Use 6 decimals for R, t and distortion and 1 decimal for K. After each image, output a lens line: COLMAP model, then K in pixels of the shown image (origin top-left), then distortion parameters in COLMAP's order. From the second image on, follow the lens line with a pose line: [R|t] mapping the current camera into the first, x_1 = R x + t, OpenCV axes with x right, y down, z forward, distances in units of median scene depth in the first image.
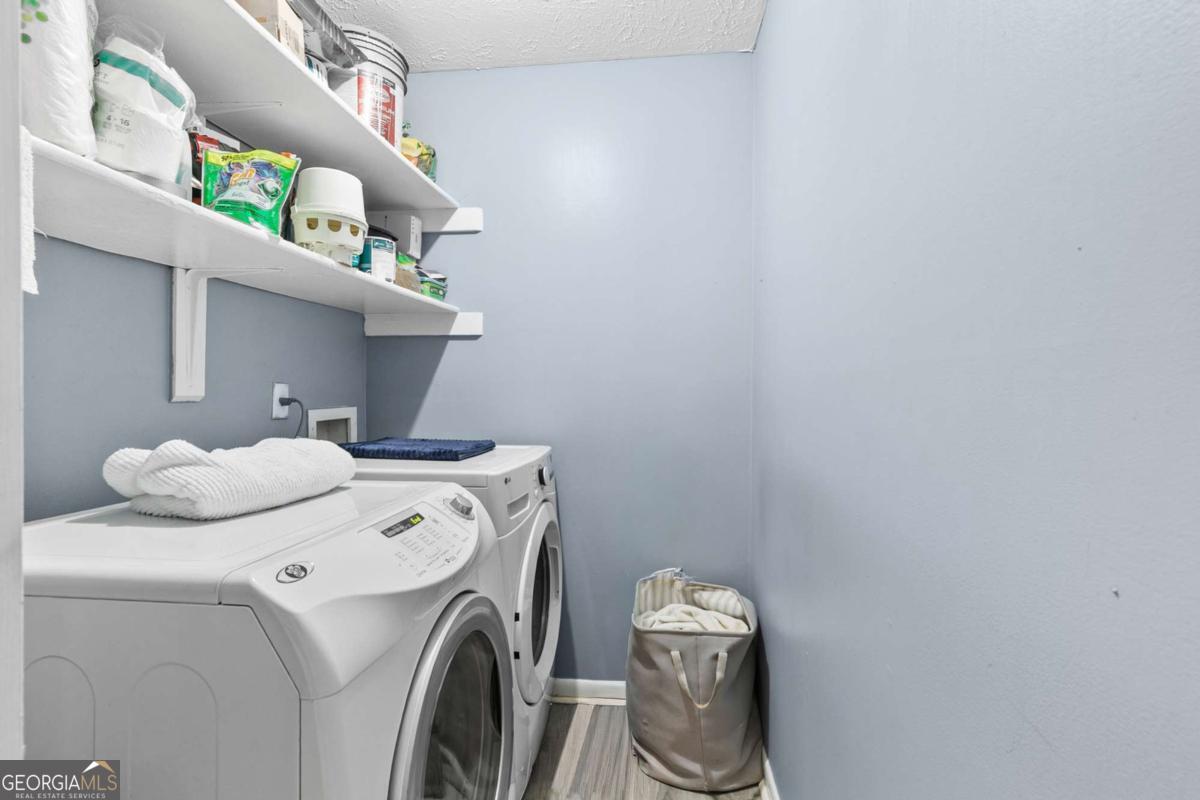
lens RADIAL K [[539.2, 0, 604.5], [0, 539.2, 401.6], [0, 0, 1]] dist [0.006444, -0.000017]
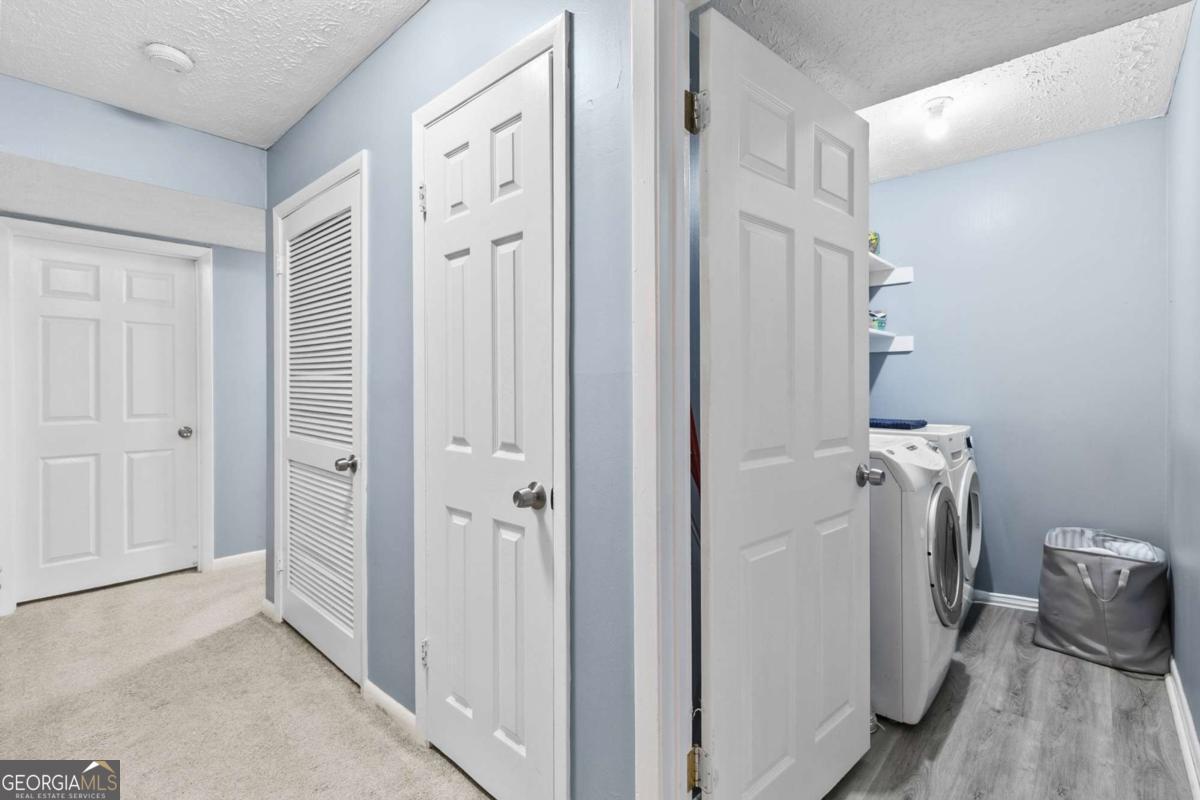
lens RADIAL K [[547.0, 0, 601.5], [0, 547.0, 387.6], [0, 0, 1]] dist [0.000831, -0.000265]
pose [[0.809811, -0.008052, -0.586636, -0.047339], [-0.003898, 0.999810, -0.019103, 0.014668], [0.586678, 0.017757, 0.809626, -0.945283]]
